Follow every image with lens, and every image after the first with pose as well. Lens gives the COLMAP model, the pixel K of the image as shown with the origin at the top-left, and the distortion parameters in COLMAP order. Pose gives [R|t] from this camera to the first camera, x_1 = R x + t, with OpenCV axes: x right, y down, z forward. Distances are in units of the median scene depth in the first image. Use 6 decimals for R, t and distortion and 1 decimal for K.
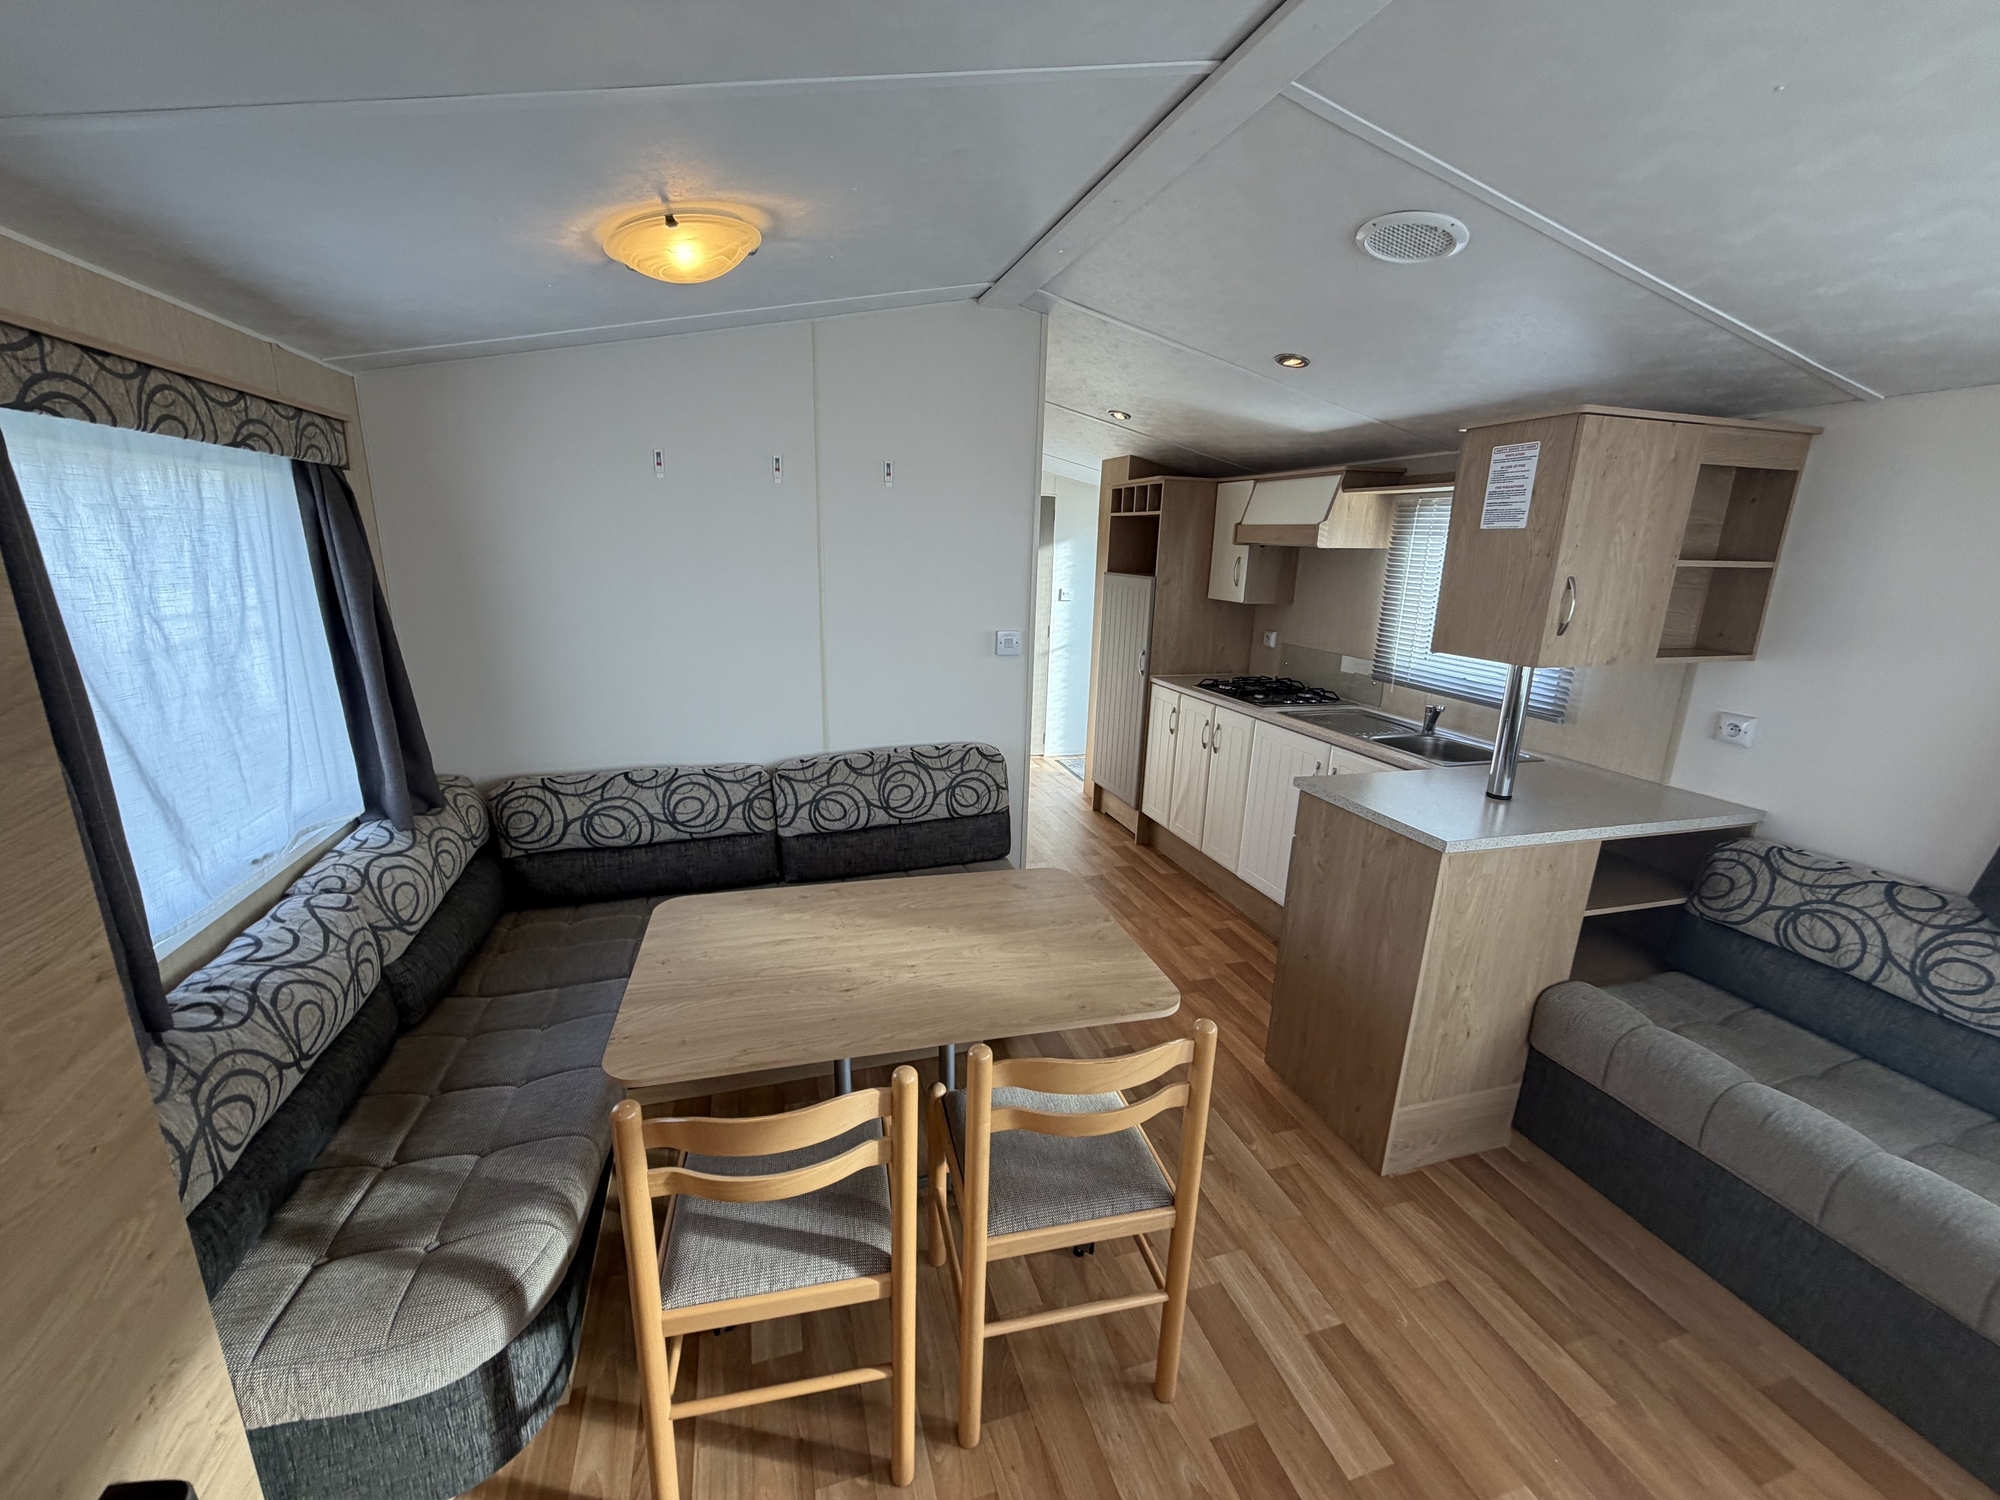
lens RADIAL K [[795.3, 0, 994.9], [0, 795.3, 754.2], [0, 0, 1]] dist [-0.002321, 0.000680]
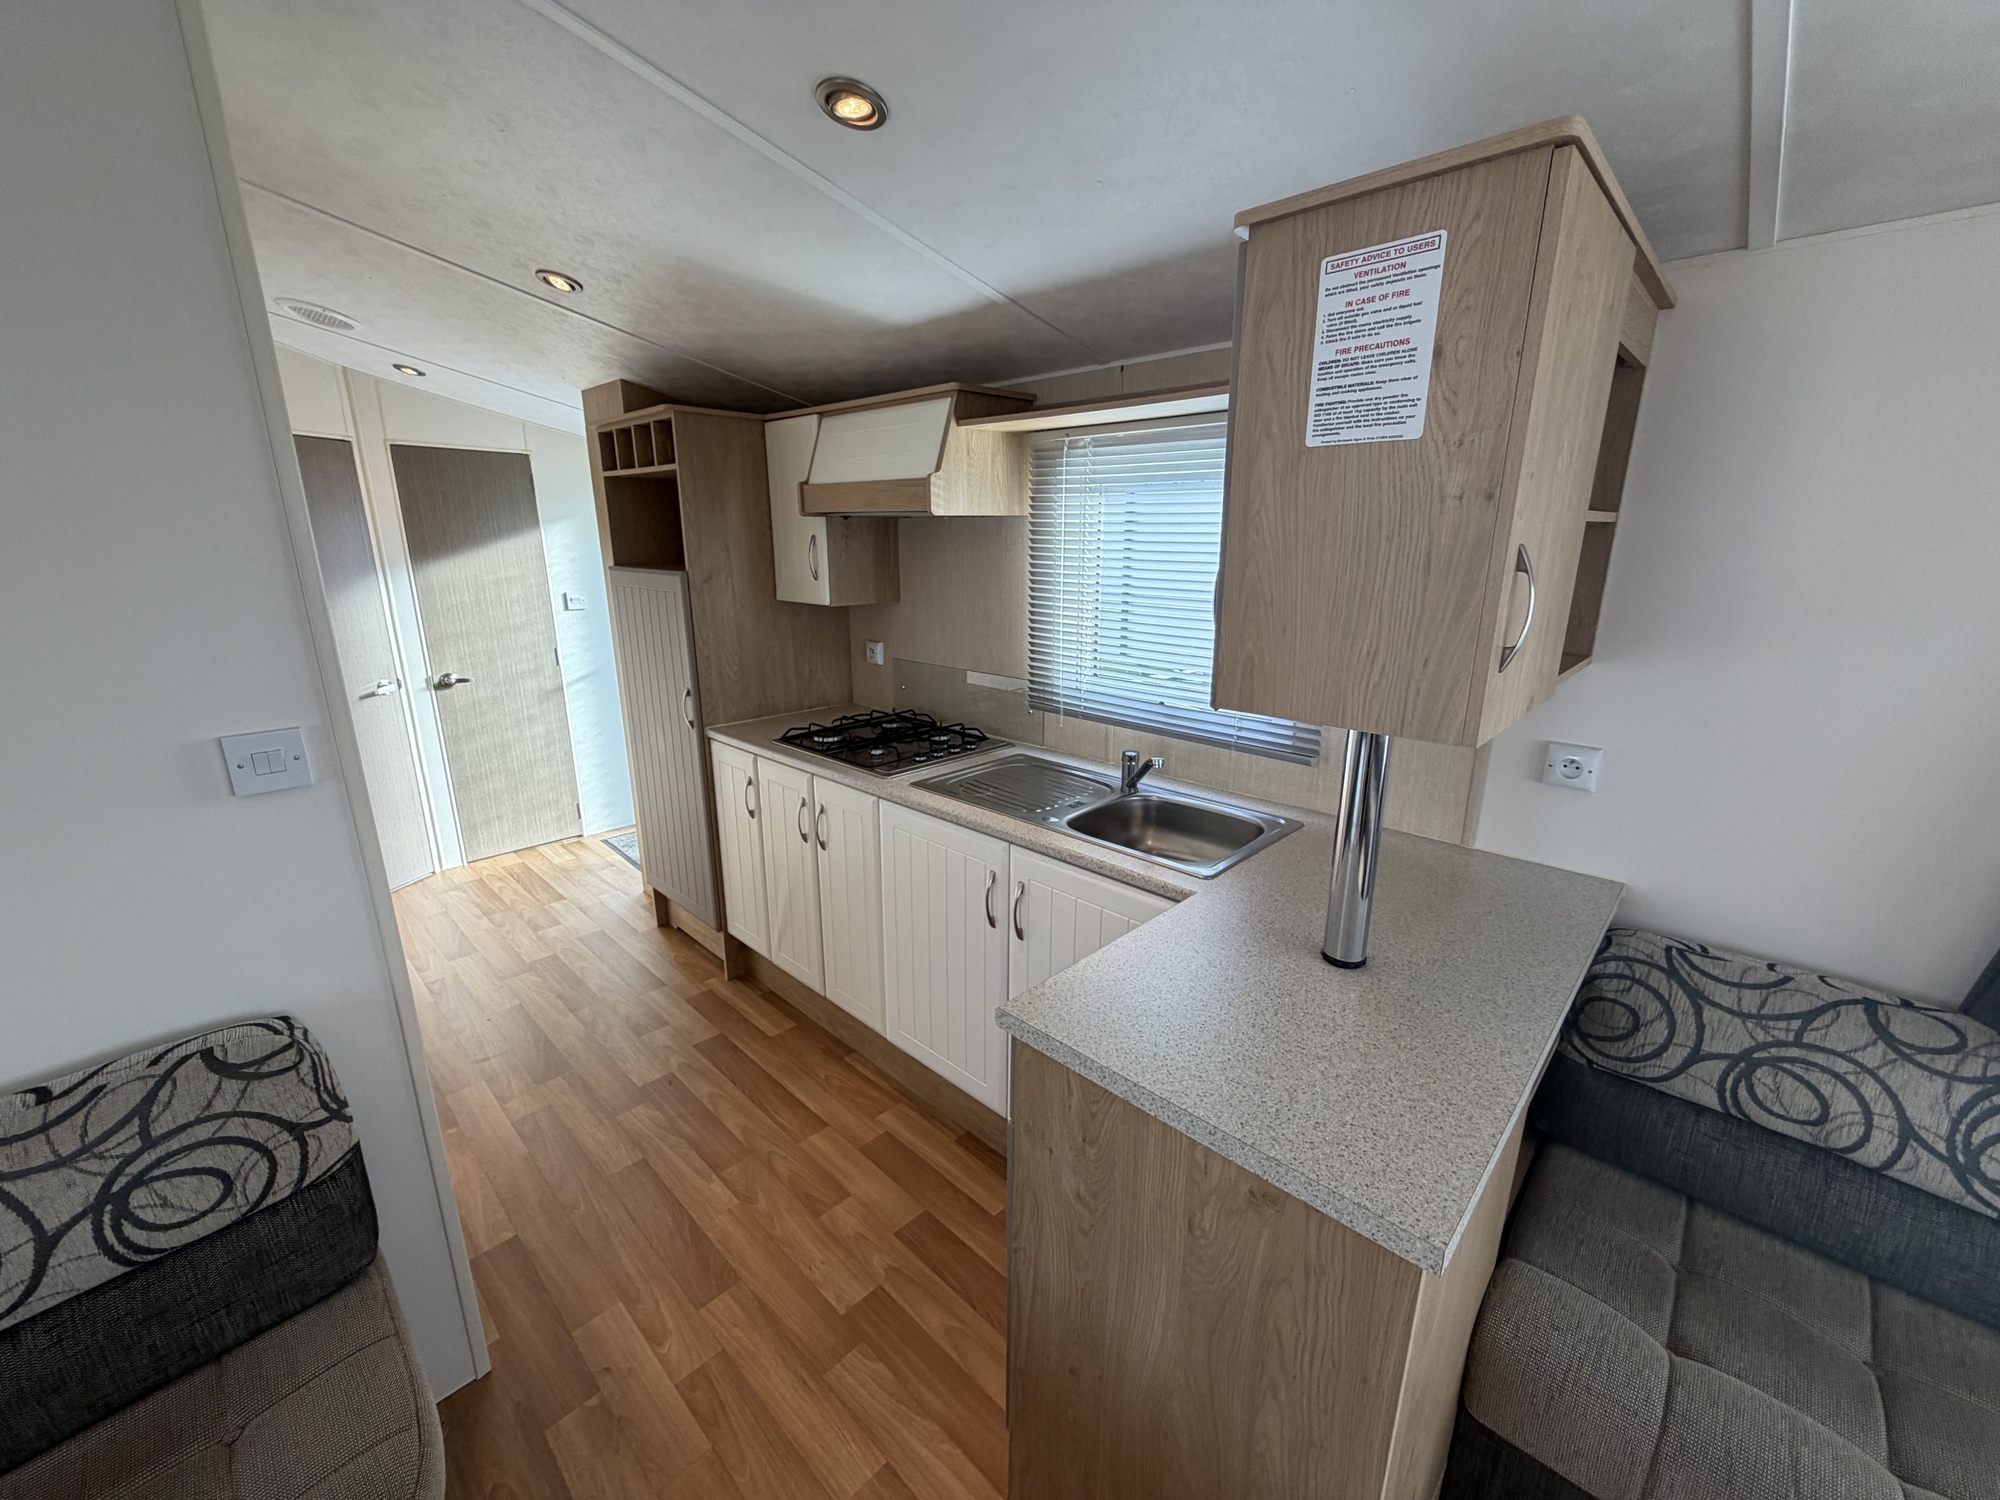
lens RADIAL K [[795.3, 0, 994.4], [0, 795.3, 753.5], [0, 0, 1]] dist [-0.002321, 0.000680]
pose [[0.878269, -0.149575, 0.454170, 0.160828], [0.142532, 0.988530, 0.049931, -0.116107], [-0.456429, 0.020881, 0.889515, 0.499268]]
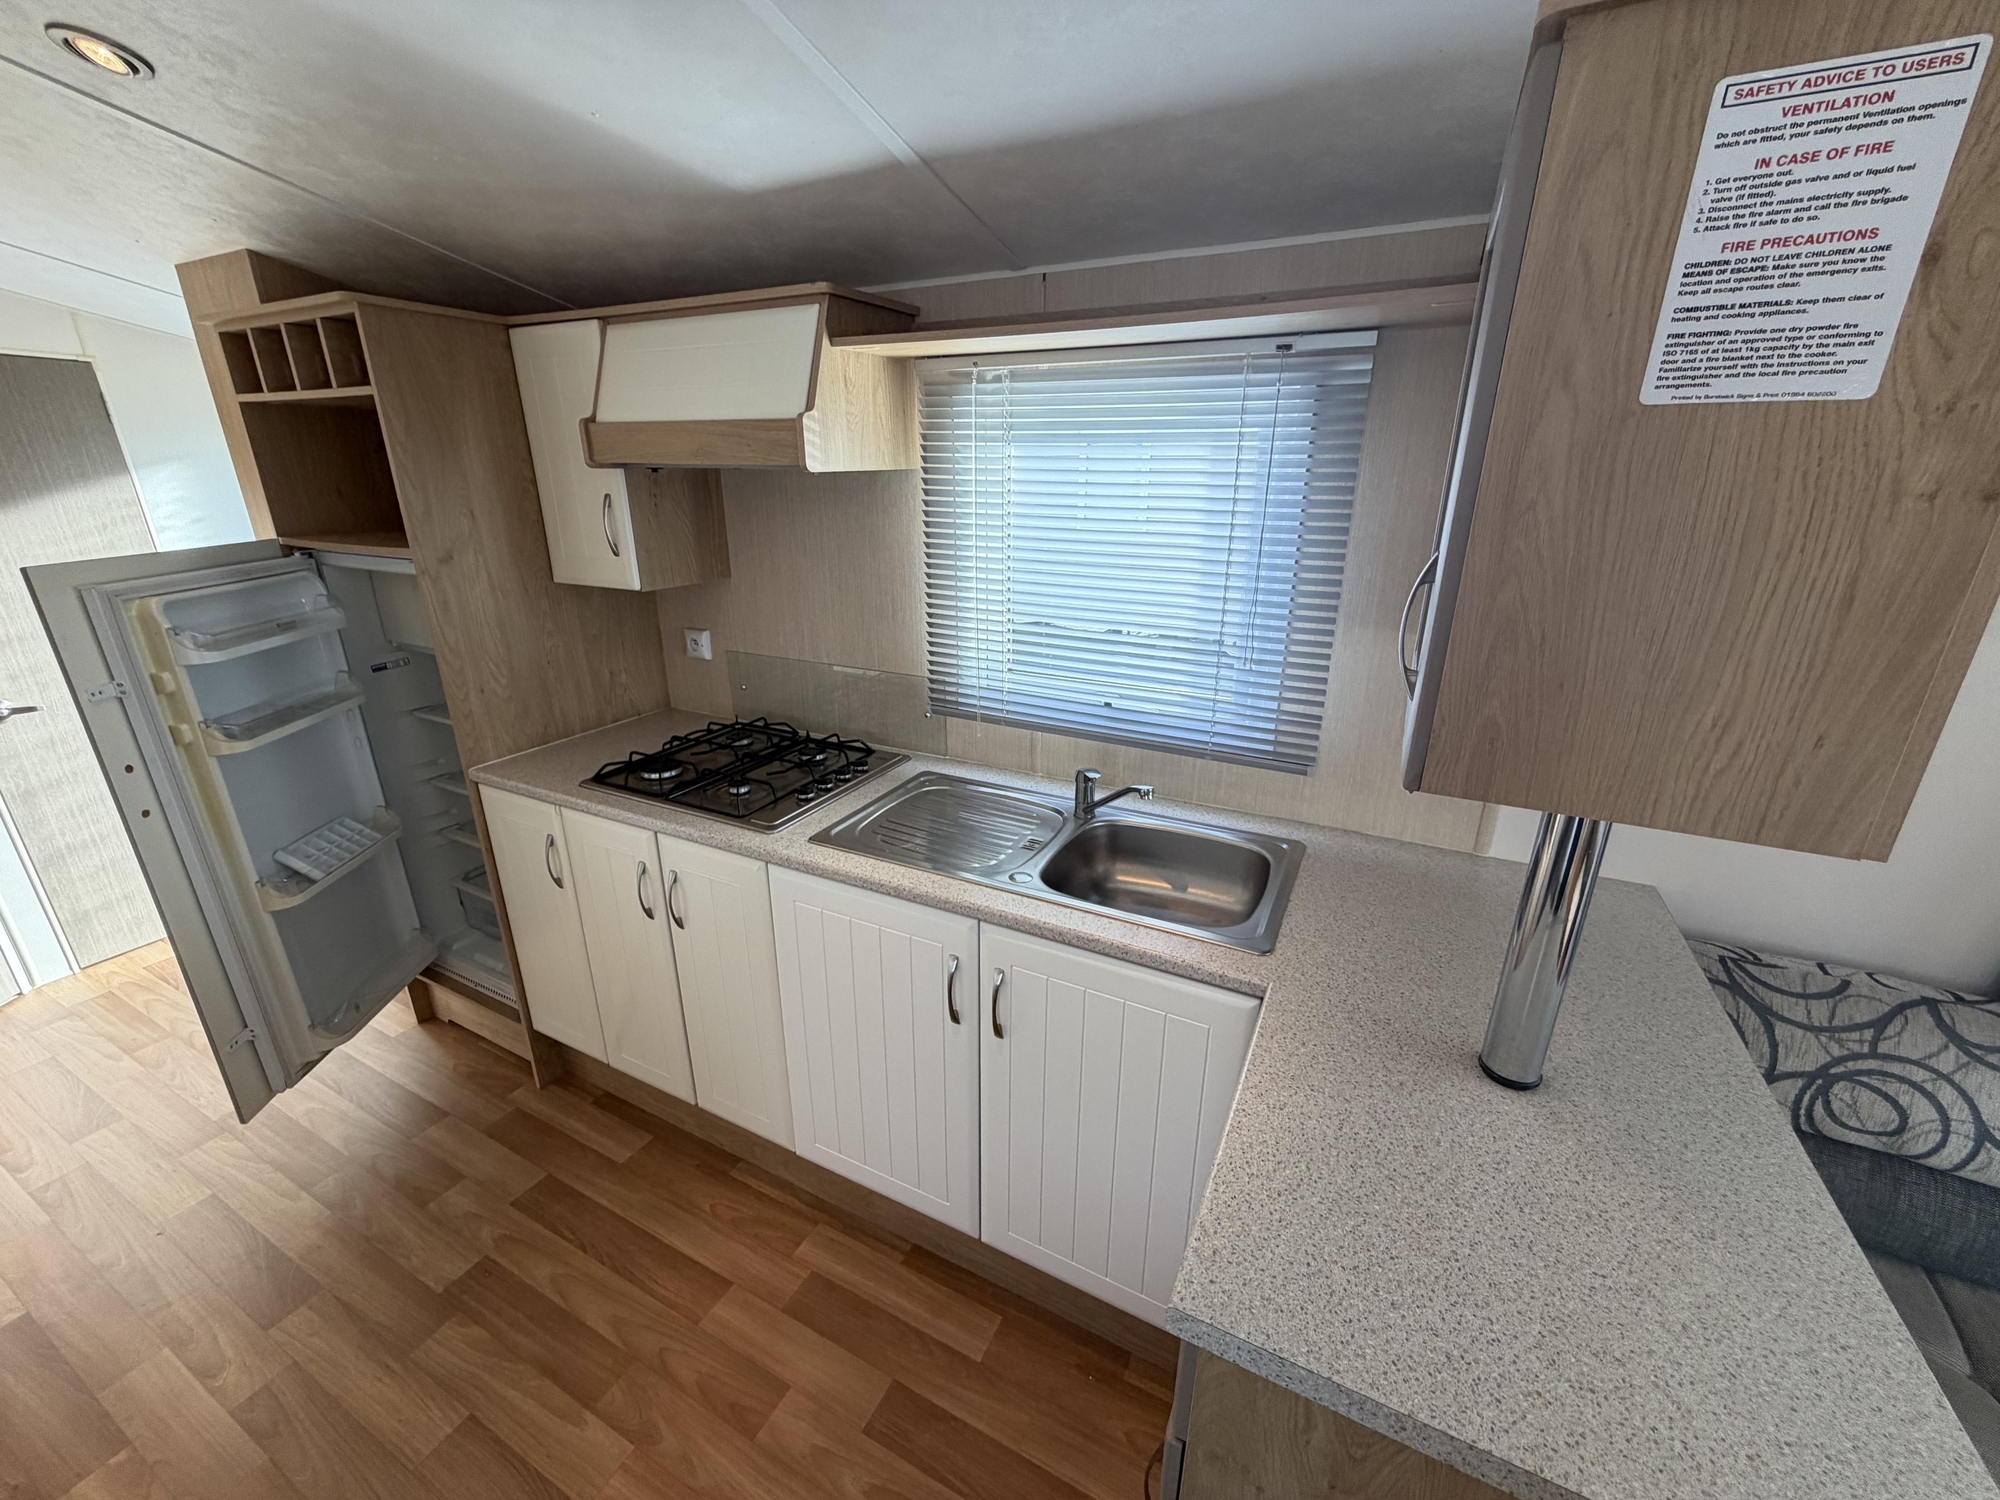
lens RADIAL K [[795.3, 0, 993.0], [0, 795.3, 752.8], [0, 0, 1]] dist [-0.002321, 0.000680]
pose [[0.703497, -0.261165, 0.660973, 0.164049], [0.196967, 0.965249, 0.171752, -0.189900], [-0.682858, 0.009363, 0.730491, 0.700541]]
